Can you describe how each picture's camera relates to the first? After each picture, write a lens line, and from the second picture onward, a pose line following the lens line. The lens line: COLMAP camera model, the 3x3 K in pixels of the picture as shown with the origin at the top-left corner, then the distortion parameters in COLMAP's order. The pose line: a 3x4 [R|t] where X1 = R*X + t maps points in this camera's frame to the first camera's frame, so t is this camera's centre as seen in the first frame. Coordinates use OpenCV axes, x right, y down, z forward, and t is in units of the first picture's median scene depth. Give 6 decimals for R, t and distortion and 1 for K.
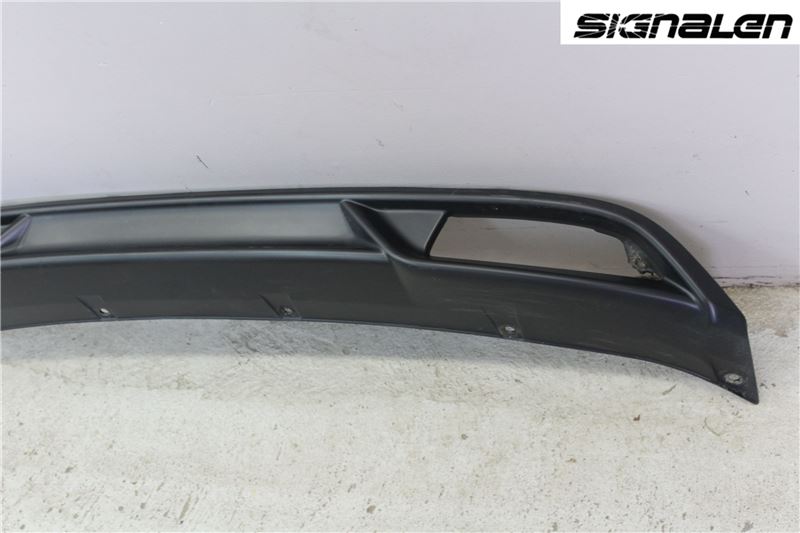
lens RADIAL K [[1264.9, 0, 399.9], [0, 1264.9, 265.8], [0, 0, 1]] dist [-0.013010, 0.000000]
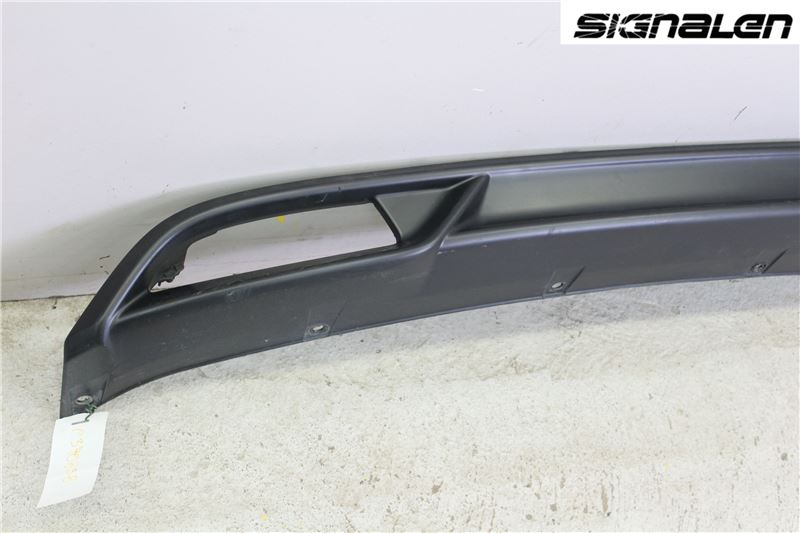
lens RADIAL K [[1274.5, 0, 399.9], [0, 1274.5, 266.5], [0, 0, 1]] dist [0.001919, 0.000000]
pose [[0.704428, -0.072253, 0.706088, -0.884249], [0.044467, 0.997344, 0.057694, -0.033678], [-0.708381, -0.009244, 0.705770, 0.444700]]
